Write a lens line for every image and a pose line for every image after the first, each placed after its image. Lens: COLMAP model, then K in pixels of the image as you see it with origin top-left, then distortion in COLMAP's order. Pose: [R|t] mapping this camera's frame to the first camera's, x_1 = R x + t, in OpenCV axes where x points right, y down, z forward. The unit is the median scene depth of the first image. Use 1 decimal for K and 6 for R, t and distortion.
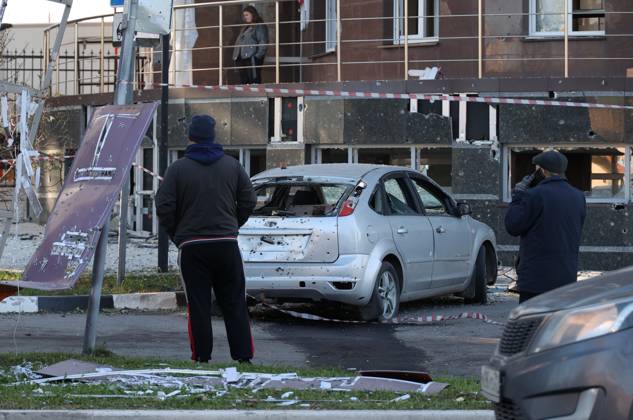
lens RADIAL K [[2410.5, 0, 316.5], [0, 2410.5, 210.0], [0, 0, 1]] dist [-0.221926, -1.745473]
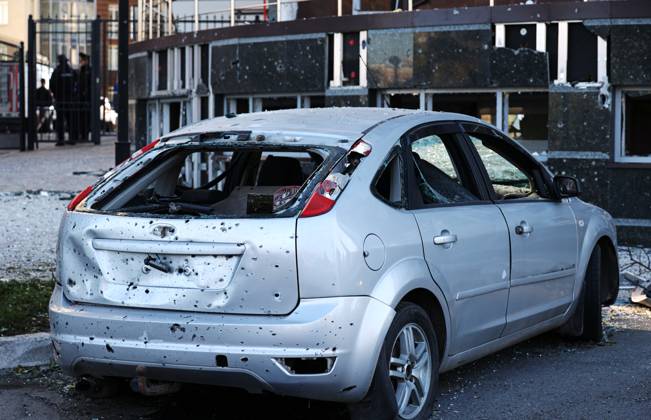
lens RADIAL K [[1470.2, 0, 325.5], [0, 1470.2, 210.0], [0, 0, 1]] dist [-0.090998, -0.730442]
pose [[0.995242, 0.004432, -0.097332, 0.038636], [-0.000204, 0.999057, 0.043407, -0.010331], [0.097432, -0.043181, 0.994305, 0.654169]]
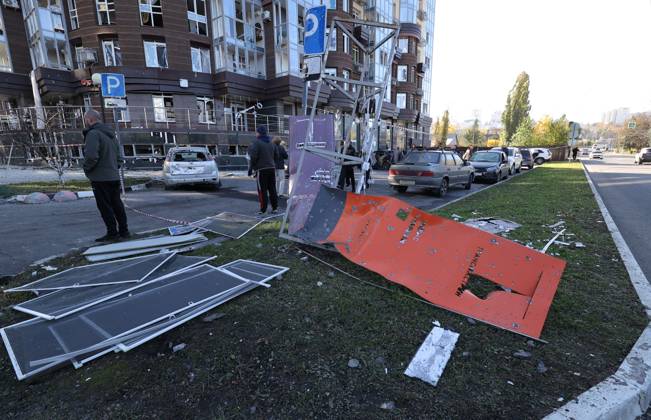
lens RADIAL K [[295.6, 0, 325.5], [0, 295.6, 210.0], [0, 0, 1]] dist [-0.001794, -0.000218]
pose [[0.672117, -0.154437, 0.724160, -0.197327], [0.022204, 0.981771, 0.188768, -0.004572], [-0.740112, -0.110795, 0.663294, 0.507394]]
